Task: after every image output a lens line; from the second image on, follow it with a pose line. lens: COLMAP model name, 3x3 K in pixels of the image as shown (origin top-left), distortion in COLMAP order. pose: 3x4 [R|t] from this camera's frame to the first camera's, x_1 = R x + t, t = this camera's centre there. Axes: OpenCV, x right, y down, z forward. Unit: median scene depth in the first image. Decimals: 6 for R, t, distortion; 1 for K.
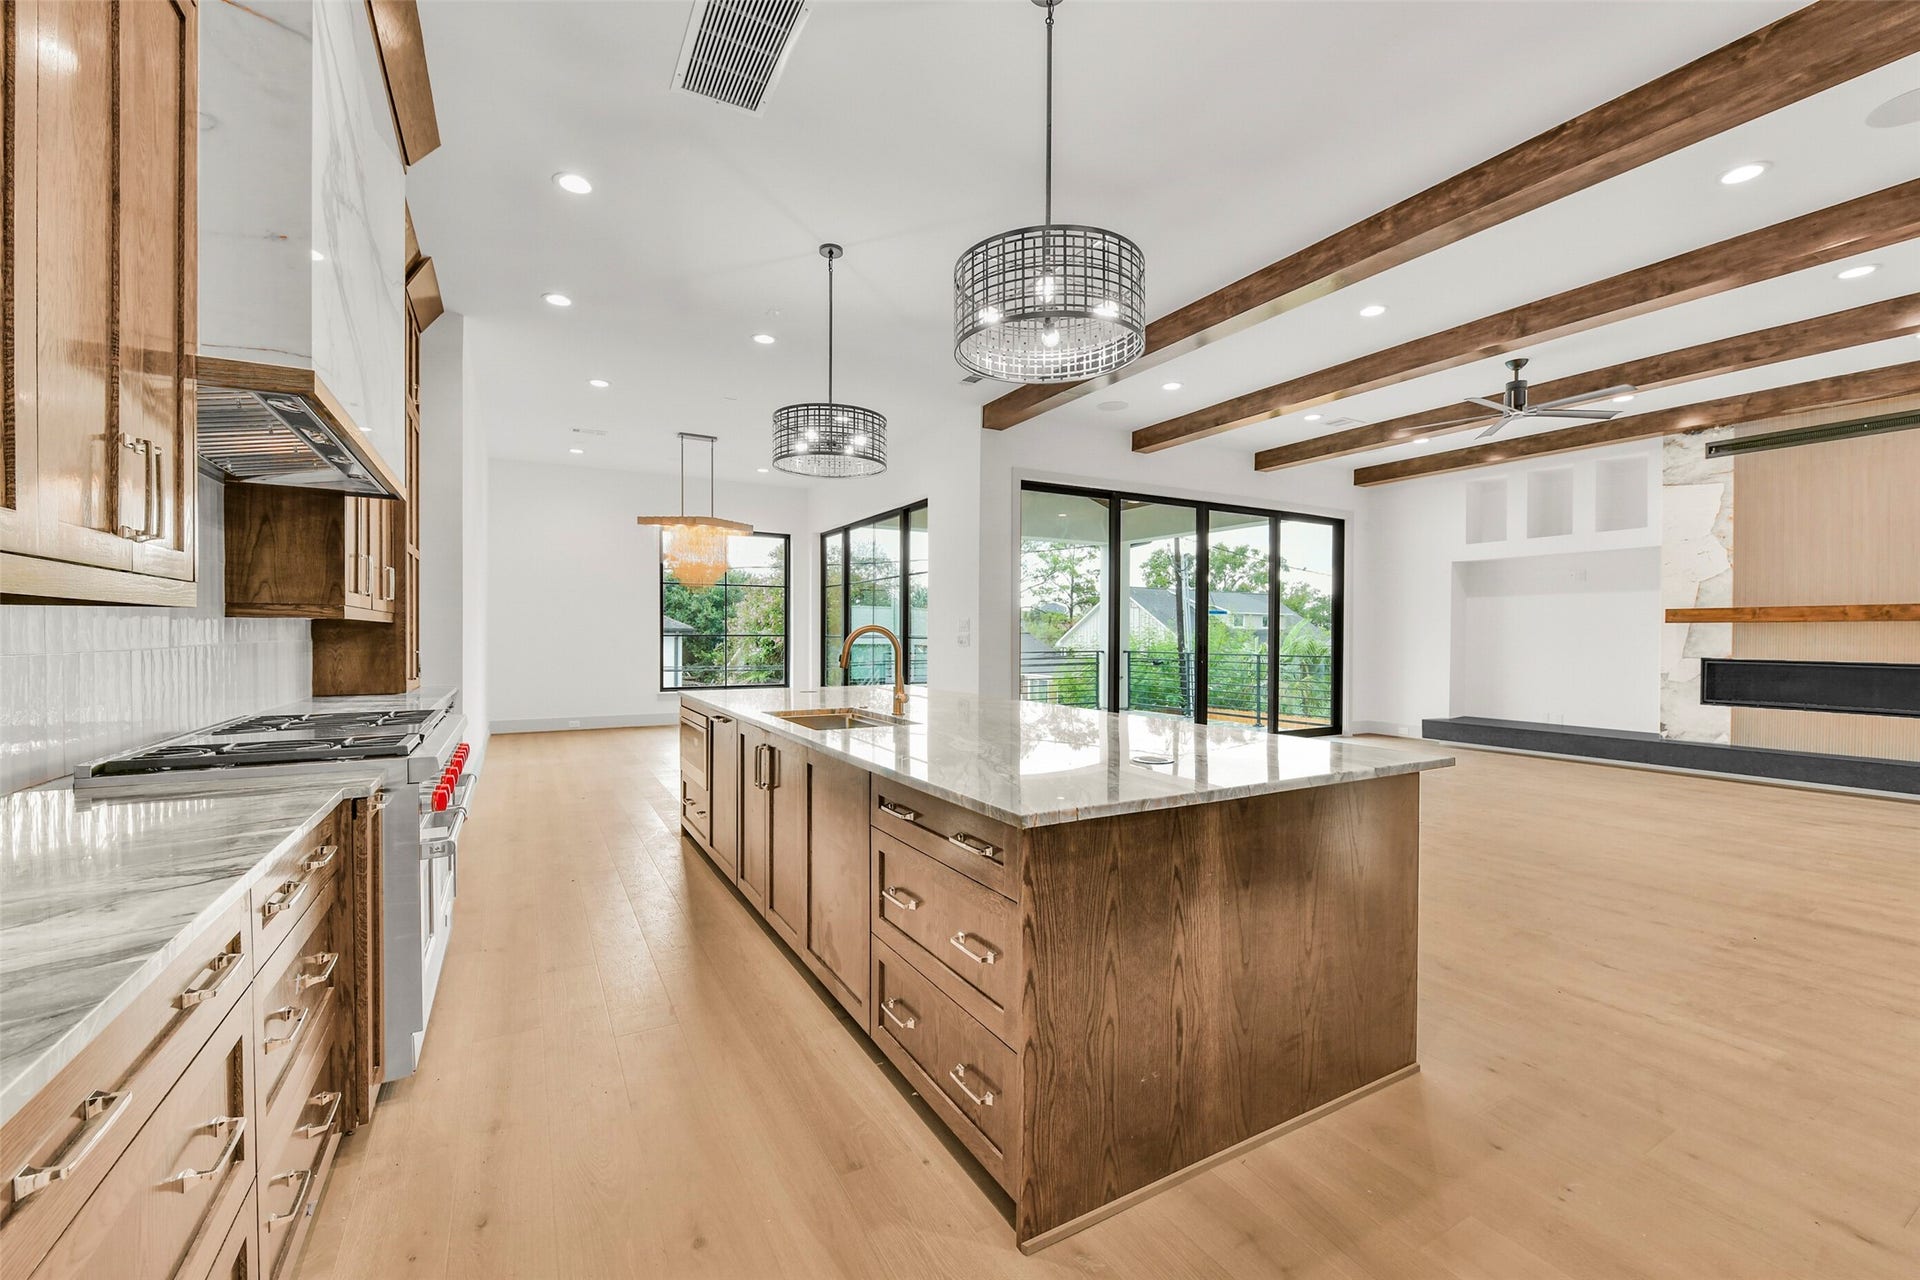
lens RADIAL K [[773.2, 0, 960.0], [0, 773.2, 640.0], [0, 0, 1]] dist [-0.002429, -0.000488]
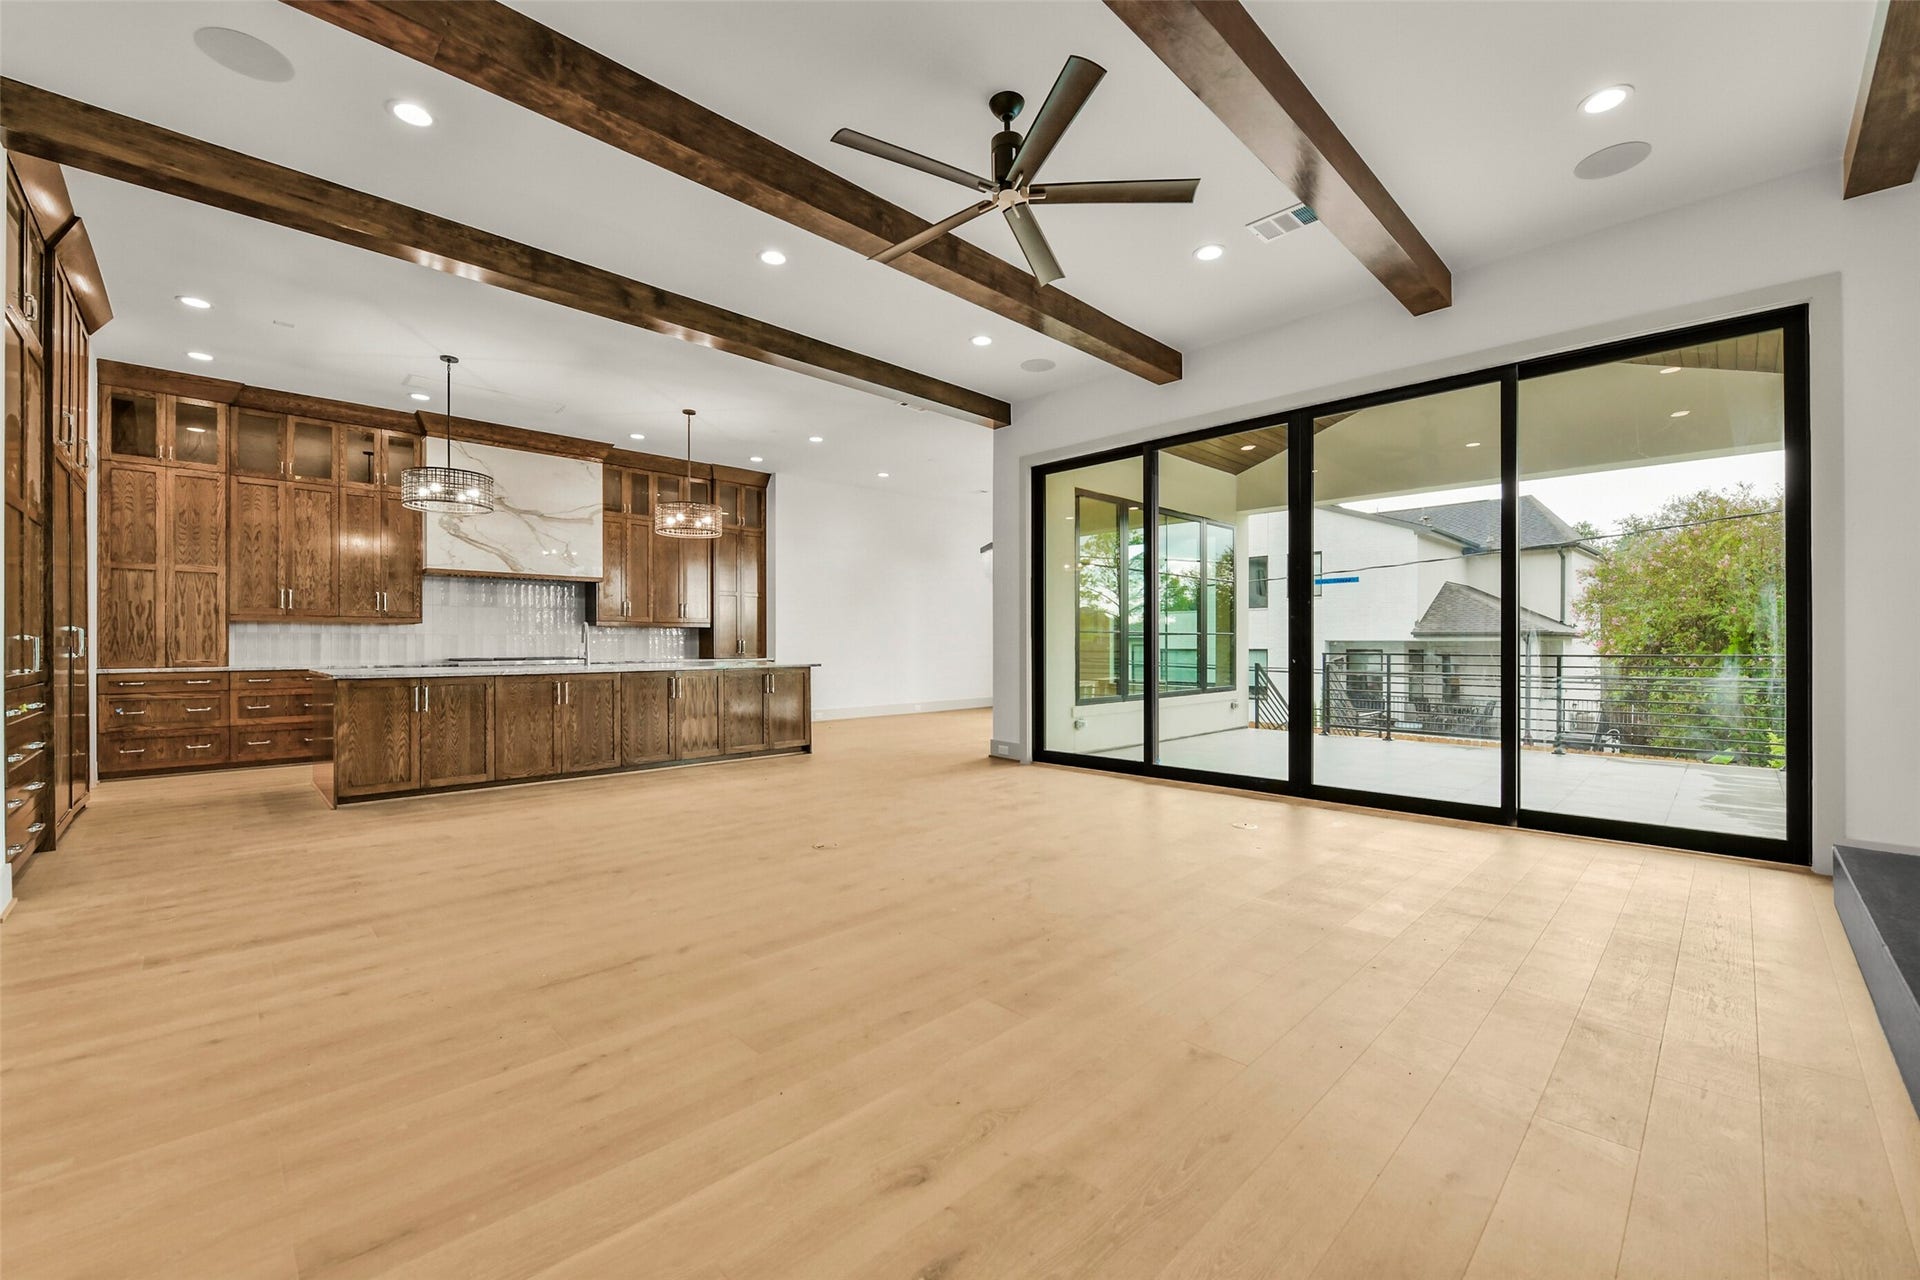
lens RADIAL K [[773.2, 0, 960.0], [0, 773.2, 640.0], [0, 0, 1]] dist [-0.002429, -0.000488]
pose [[0.261969, 0.000407, -0.965076, 0.754672], [-0.009943, 0.999948, -0.002277, 0.012238], [0.965025, 0.010193, 0.261960, 0.505194]]
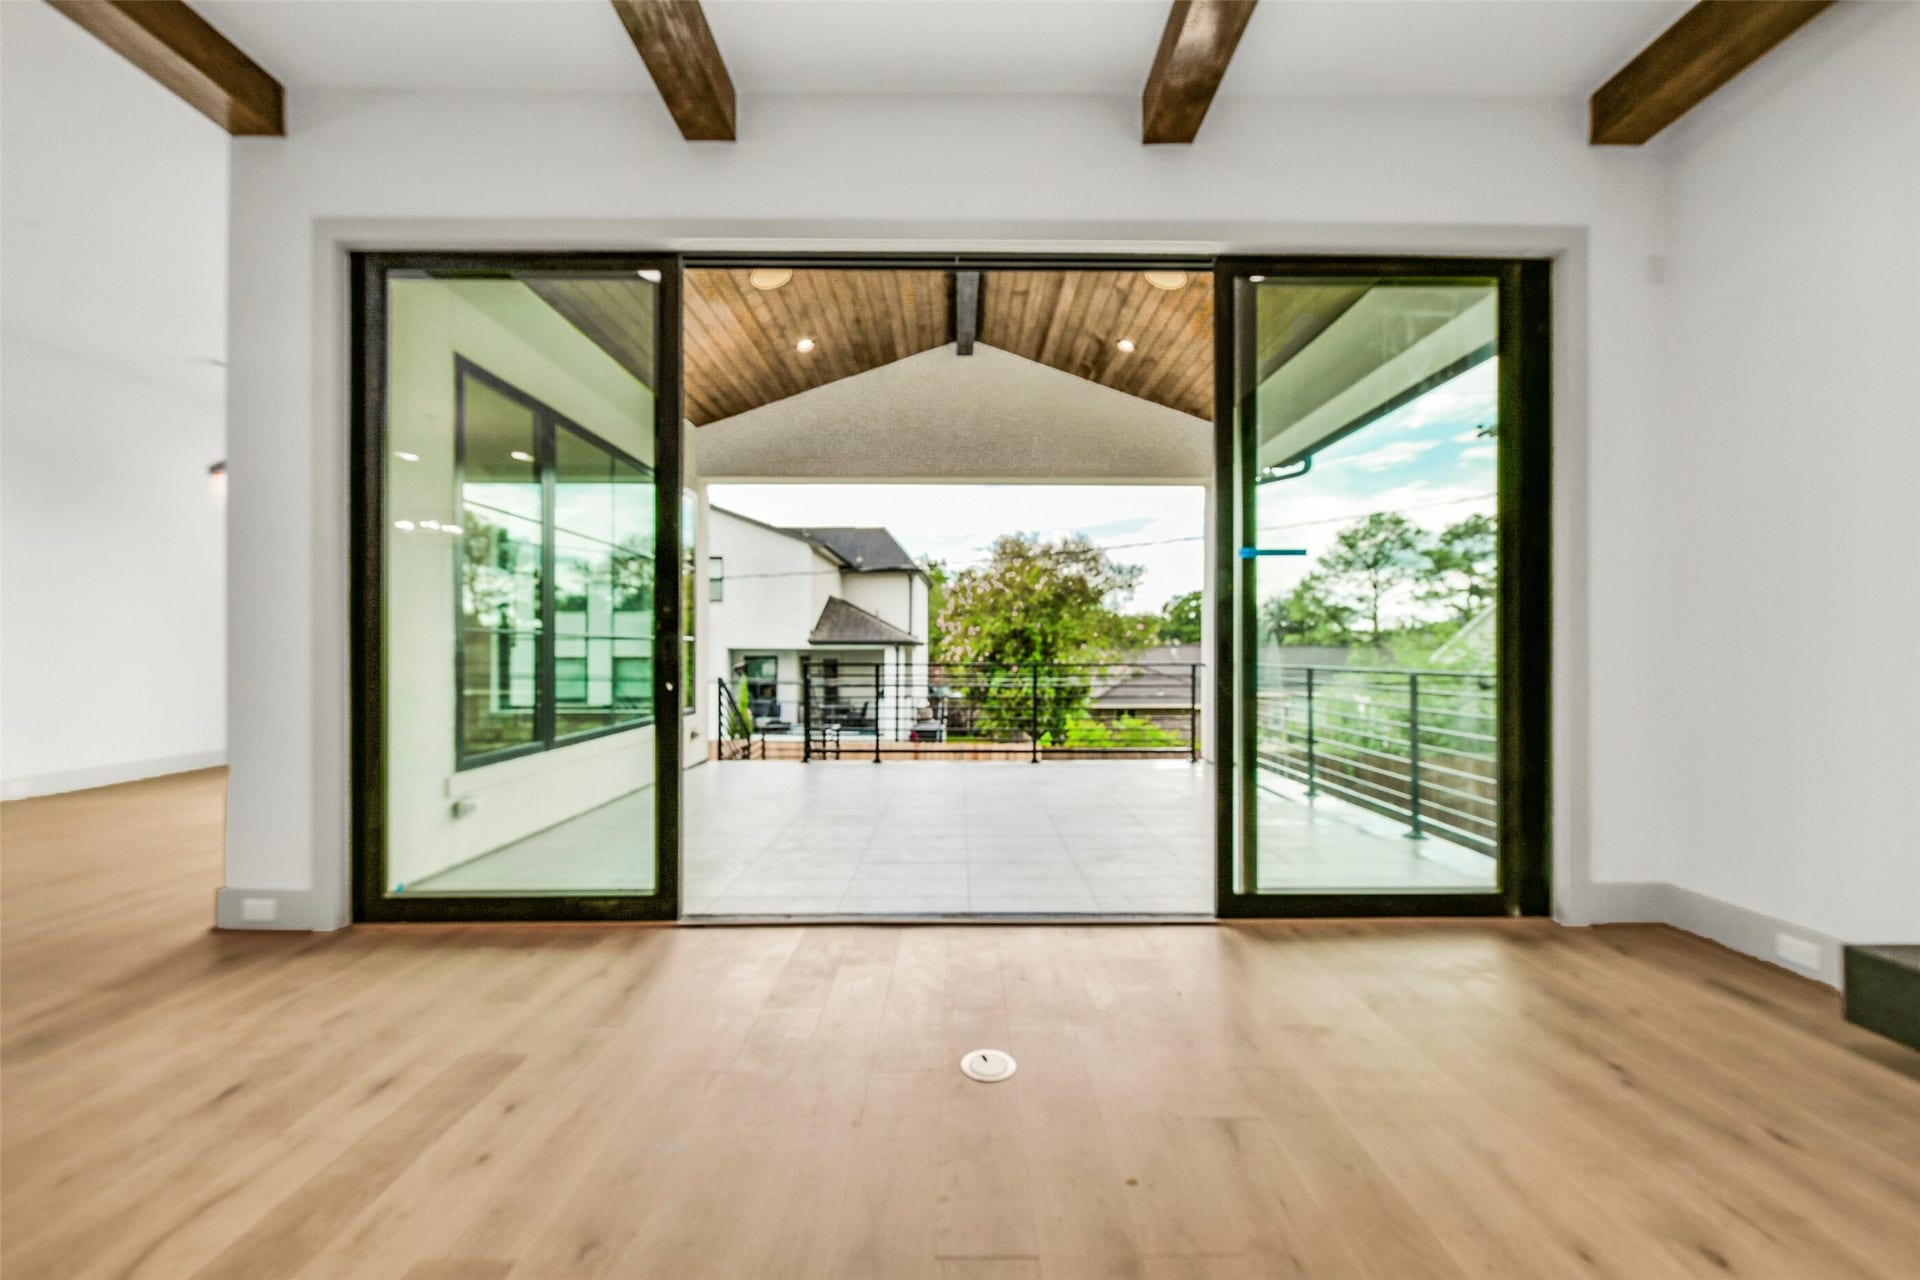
lens RADIAL K [[740.4, 0, 981.4], [0, 740.4, 648.4], [0, 0, 1]] dist [-0.000999, -0.000204]
pose [[0.883238, 0.000597, -0.468924, 0.432976], [-0.004843, 0.999957, -0.007848, 0.011116], [0.468900, 0.009202, 0.883204, 0.617237]]
